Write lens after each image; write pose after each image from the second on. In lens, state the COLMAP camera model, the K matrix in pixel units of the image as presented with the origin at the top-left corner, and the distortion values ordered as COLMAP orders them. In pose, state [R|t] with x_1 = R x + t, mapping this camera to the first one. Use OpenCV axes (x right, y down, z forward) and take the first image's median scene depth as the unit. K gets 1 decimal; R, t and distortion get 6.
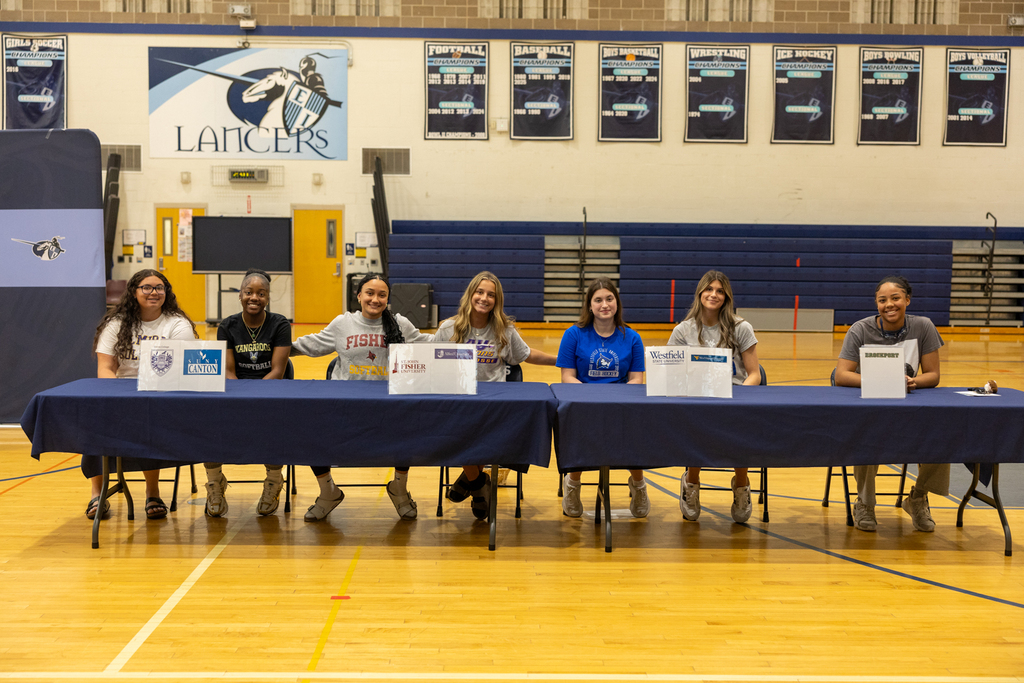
lens RADIAL K [[1195.4, 0, 512.0], [0, 1195.4, 341.5], [0, 0, 1]] dist [-0.000959, -0.003708]
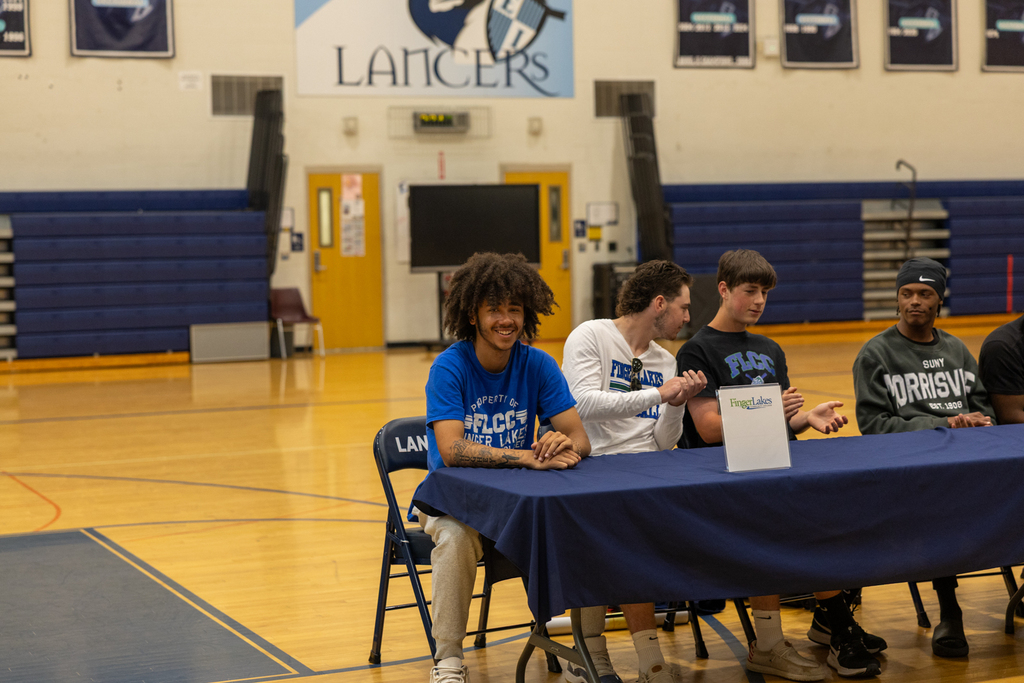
lens RADIAL K [[1972.3, 0, 512.0], [0, 1972.3, 341.5], [0, 0, 1]] dist [0.027411, -0.120636]
pose [[0.920978, -0.053000, 0.385994, -0.610705], [0.061306, 0.998076, -0.009232, -0.005511], [-0.384762, 0.032166, 0.922455, -0.014479]]
